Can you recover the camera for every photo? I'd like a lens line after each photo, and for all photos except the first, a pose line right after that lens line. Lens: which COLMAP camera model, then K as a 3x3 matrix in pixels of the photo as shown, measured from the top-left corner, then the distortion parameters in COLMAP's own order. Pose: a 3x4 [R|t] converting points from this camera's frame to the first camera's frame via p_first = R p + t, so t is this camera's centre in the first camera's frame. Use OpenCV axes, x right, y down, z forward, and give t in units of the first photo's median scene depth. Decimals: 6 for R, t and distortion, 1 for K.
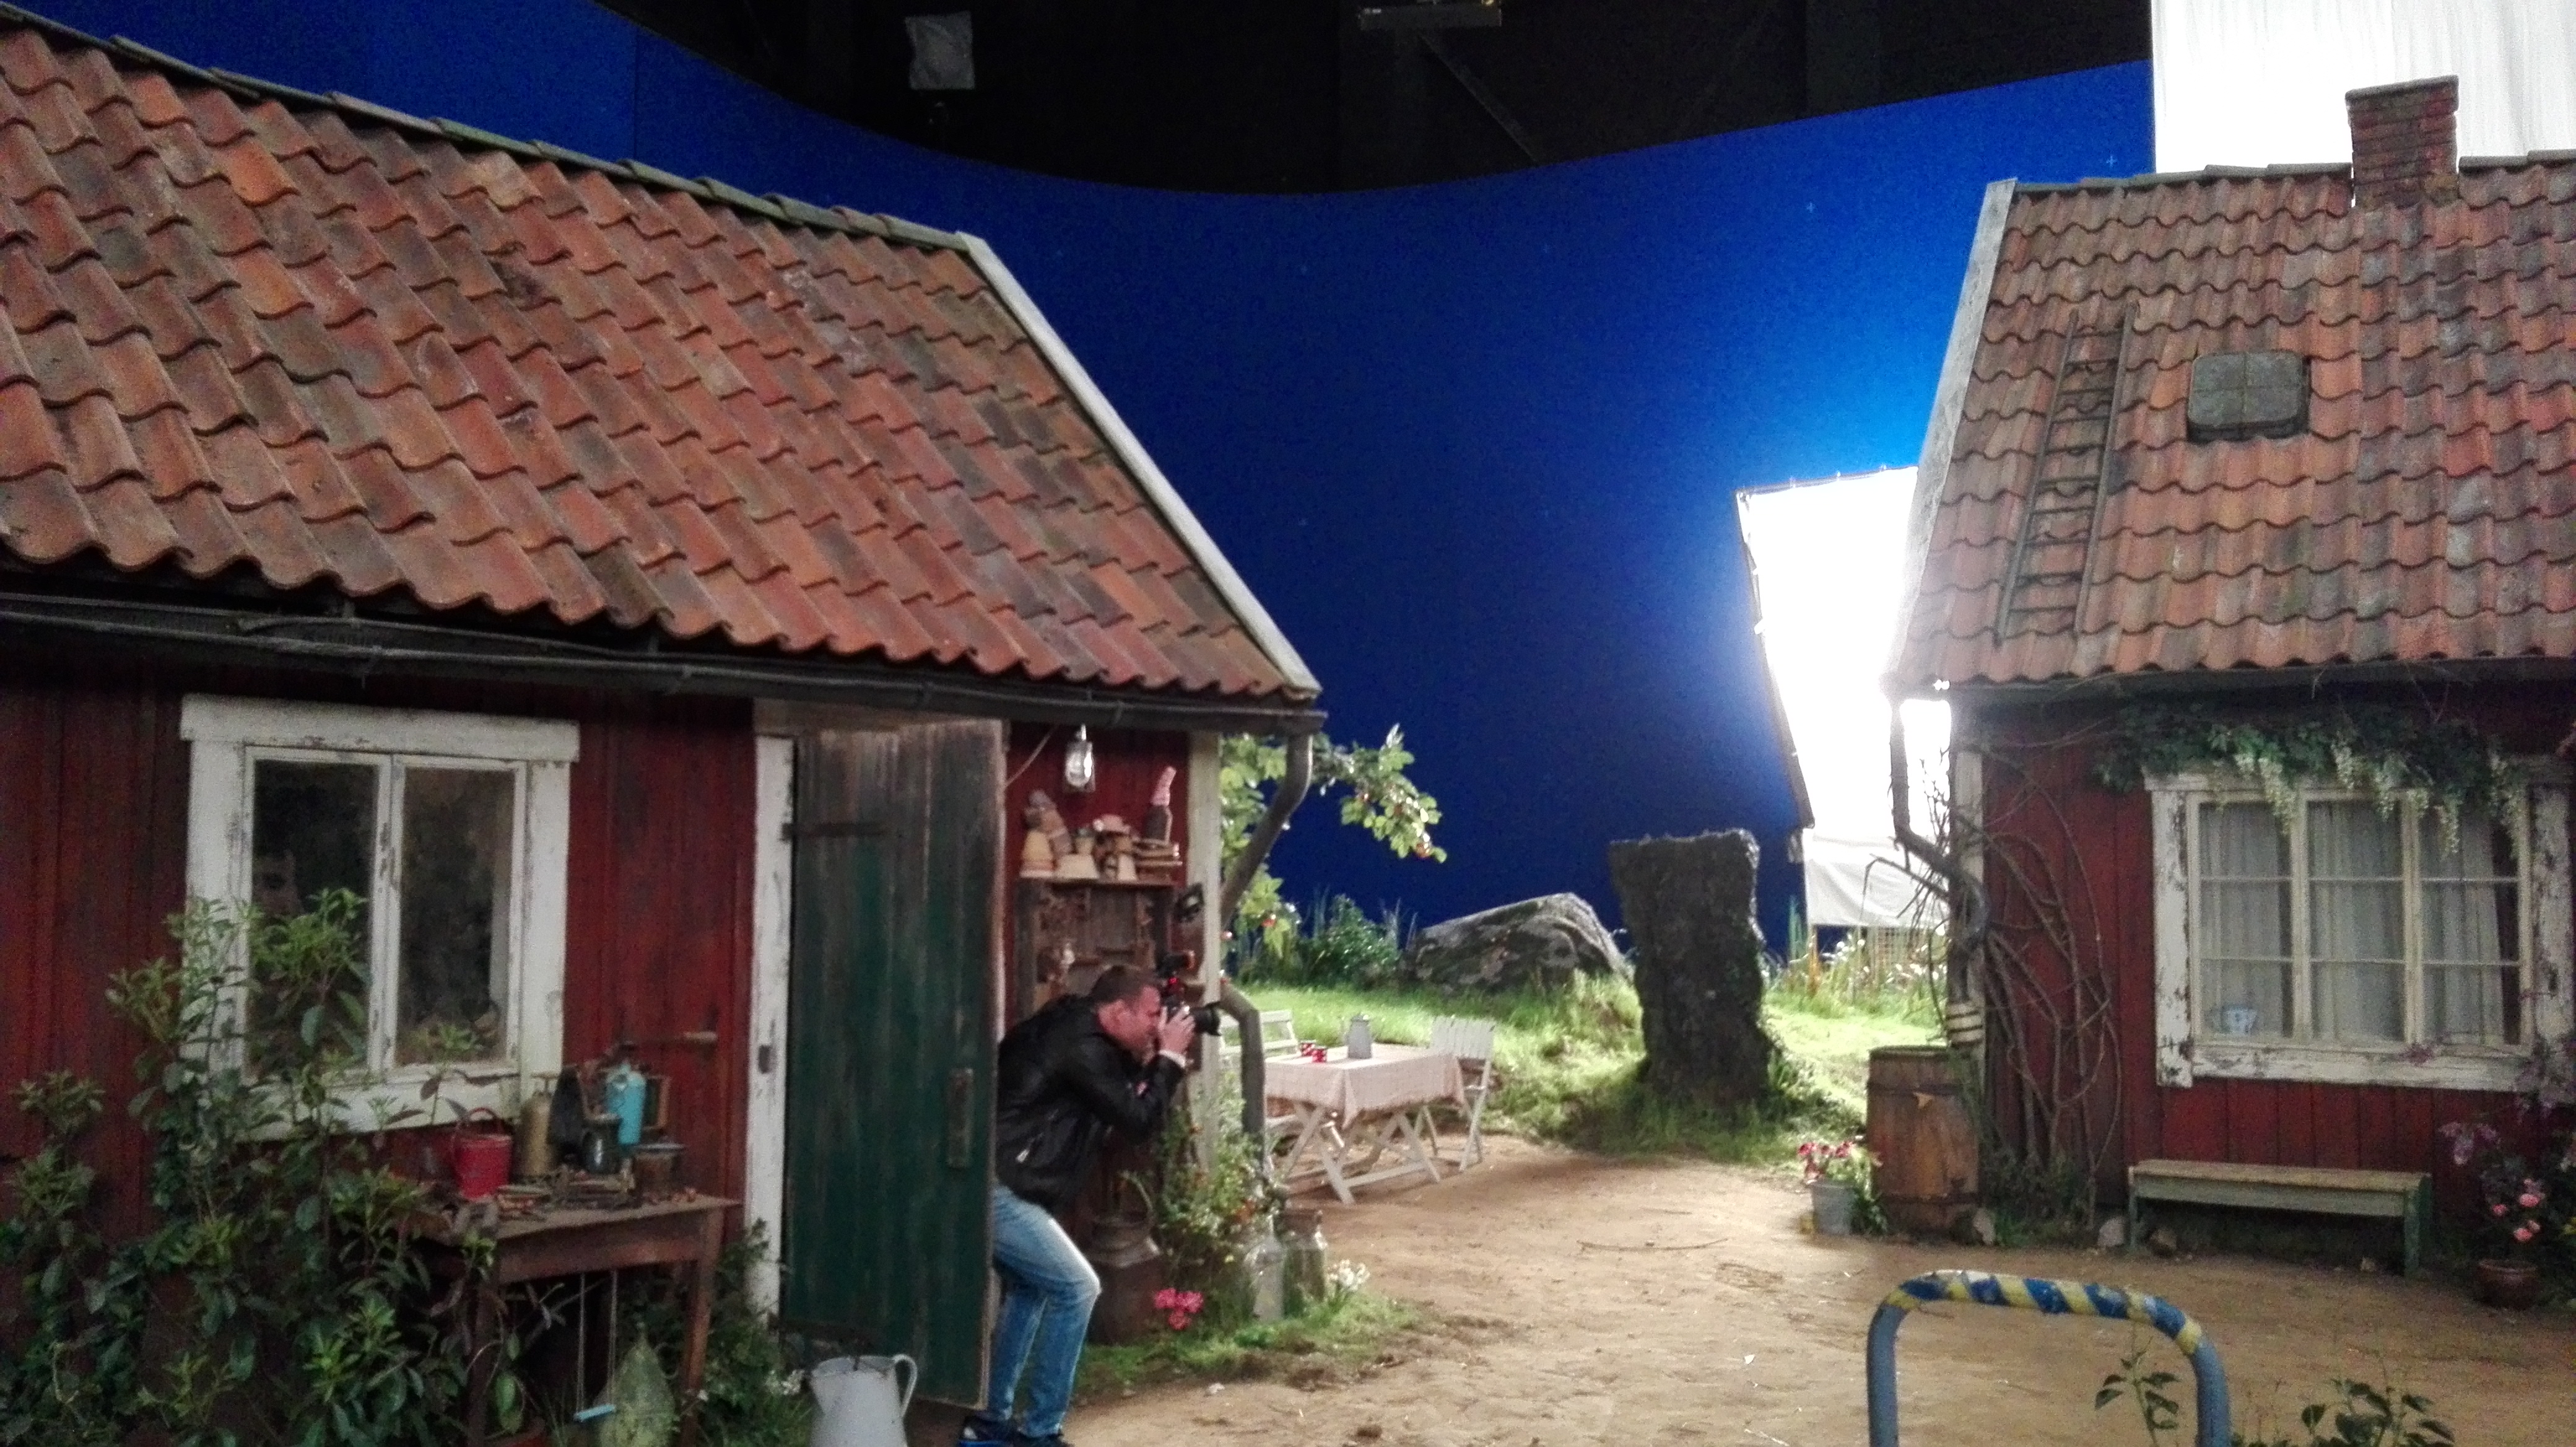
lens RADIAL K [[2093.0, 0, 1290.7], [0, 2093.0, 769.0], [0, 0, 1]] dist [0.130460, -0.225677]
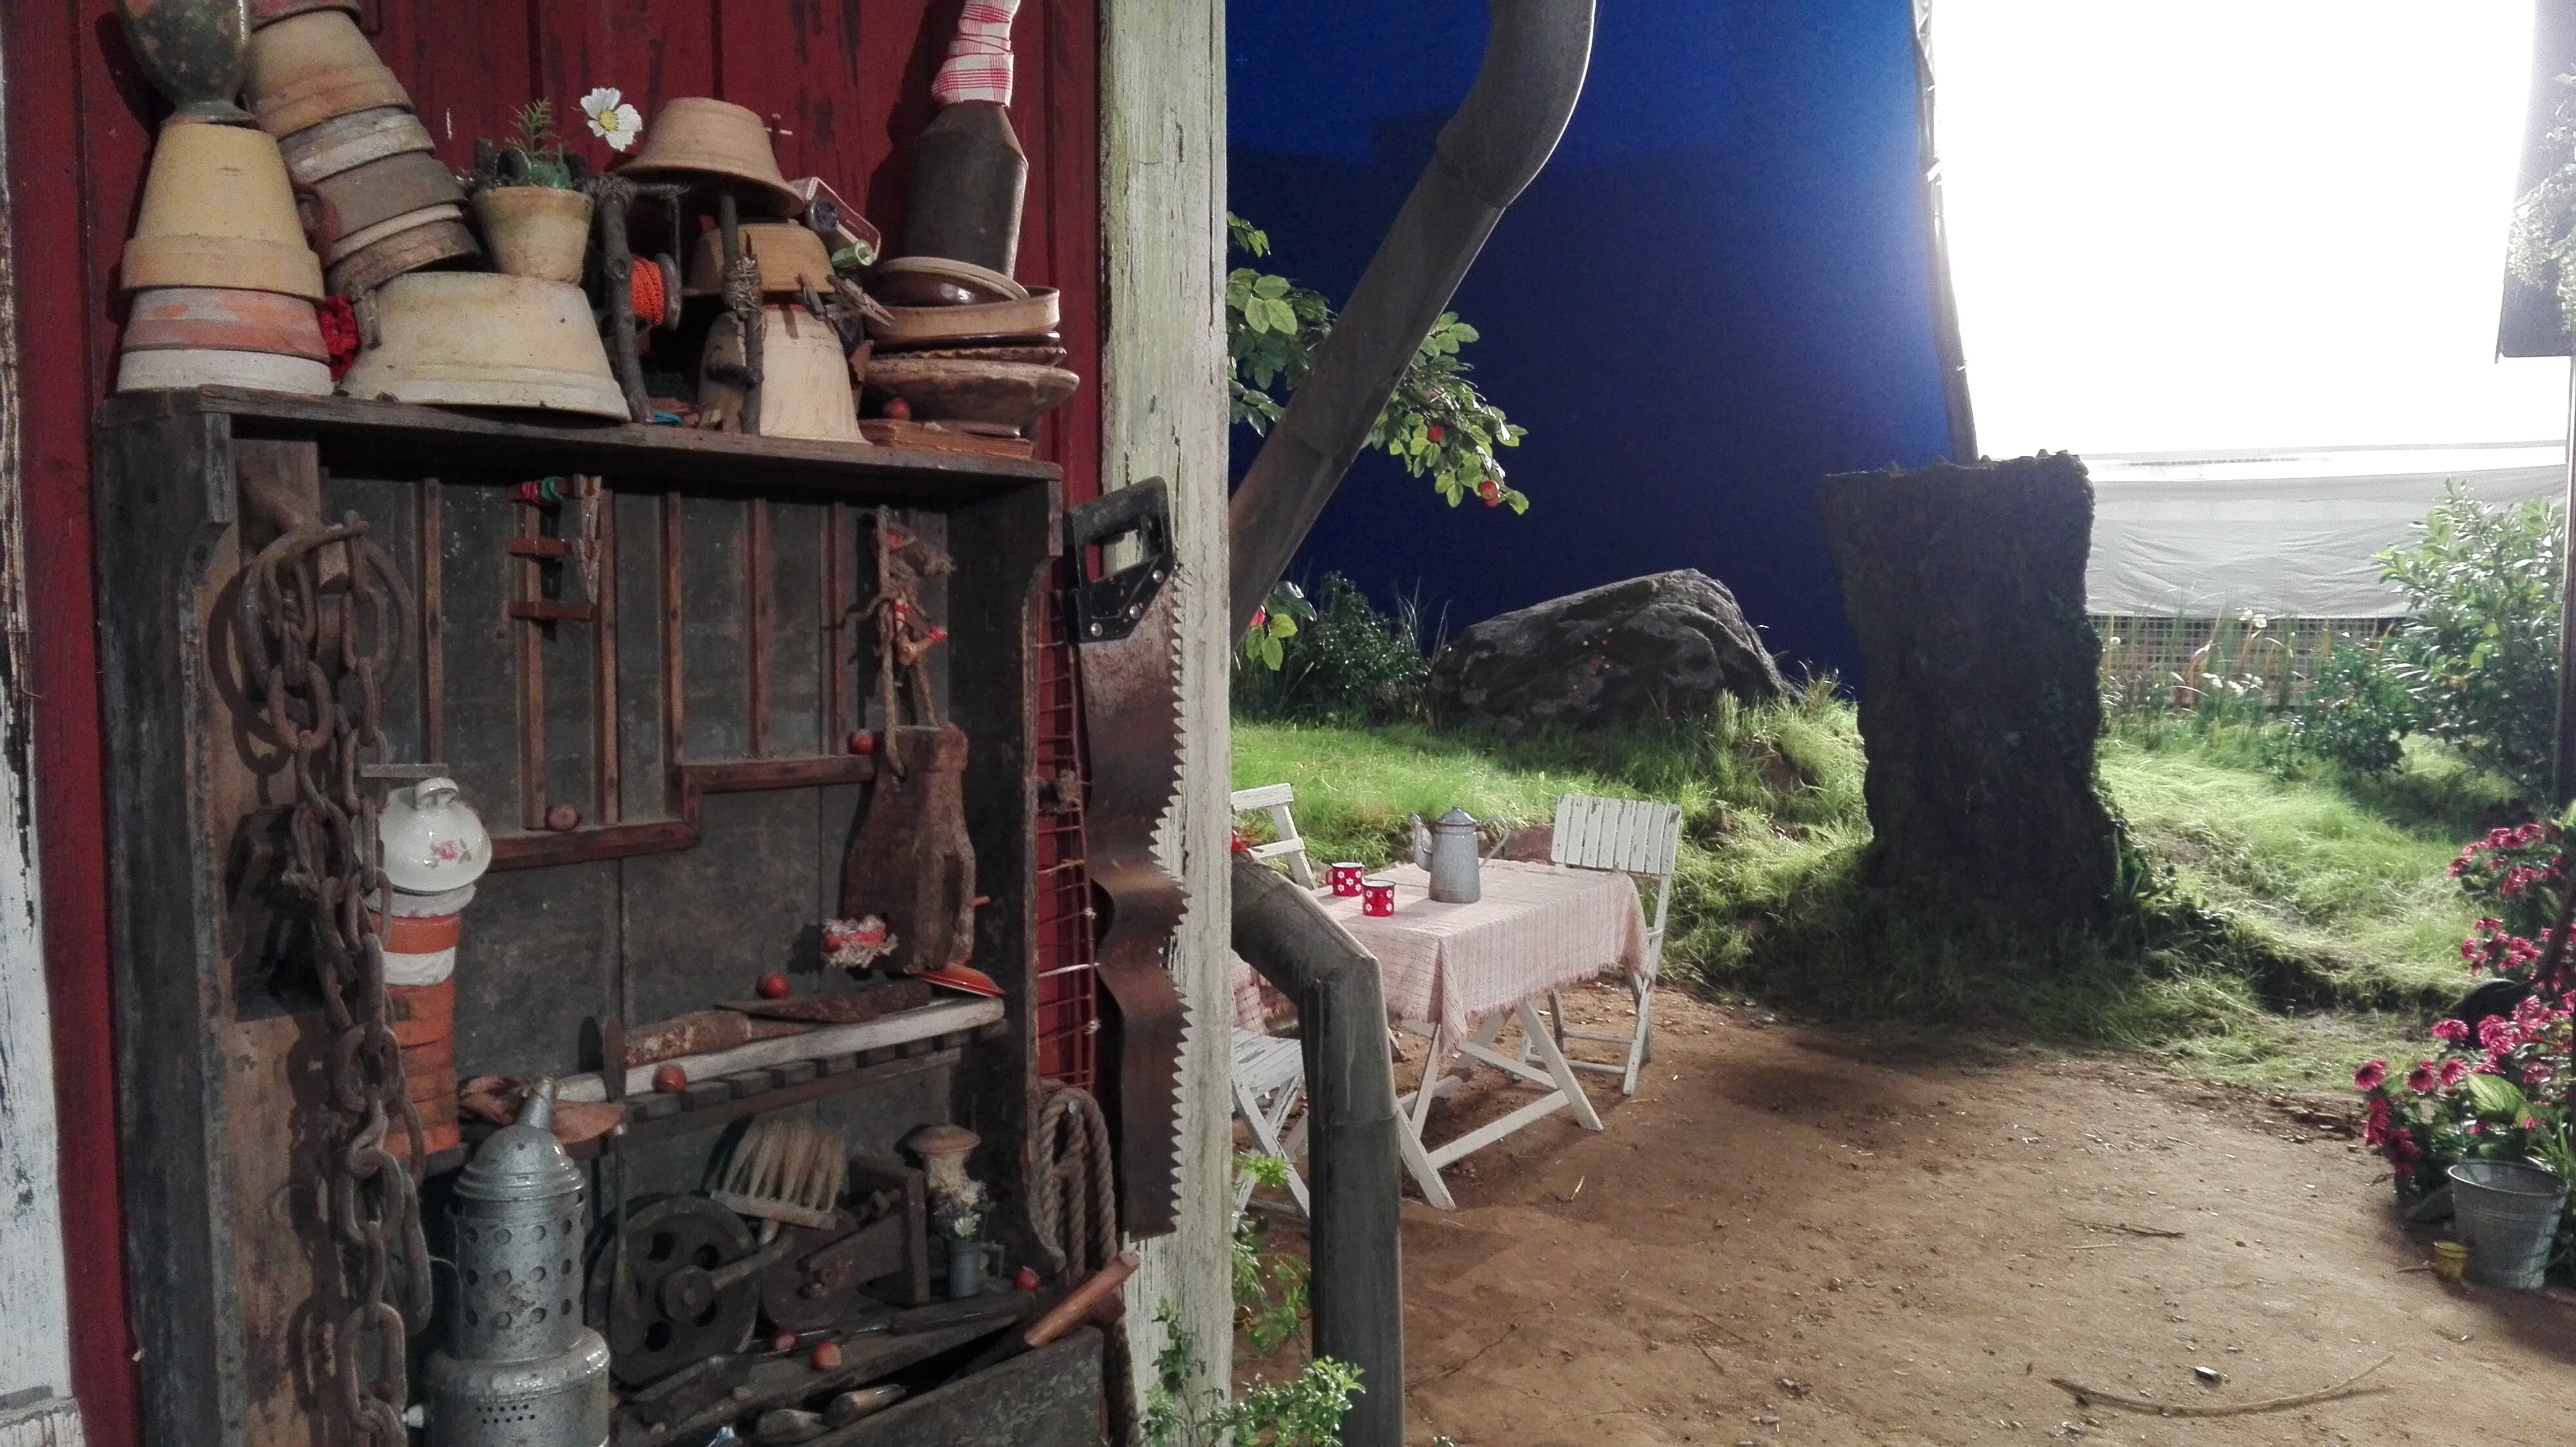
lens RADIAL K [[2093.0, 0, 1290.7], [0, 2093.0, 769.0], [0, 0, 1]] dist [0.130460, -0.225677]
pose [[0.998884, -0.007863, 0.046568, -0.021254], [0.000908, 0.989058, 0.147526, 0.027900], [-0.047218, -0.147319, 0.987961, 0.404715]]
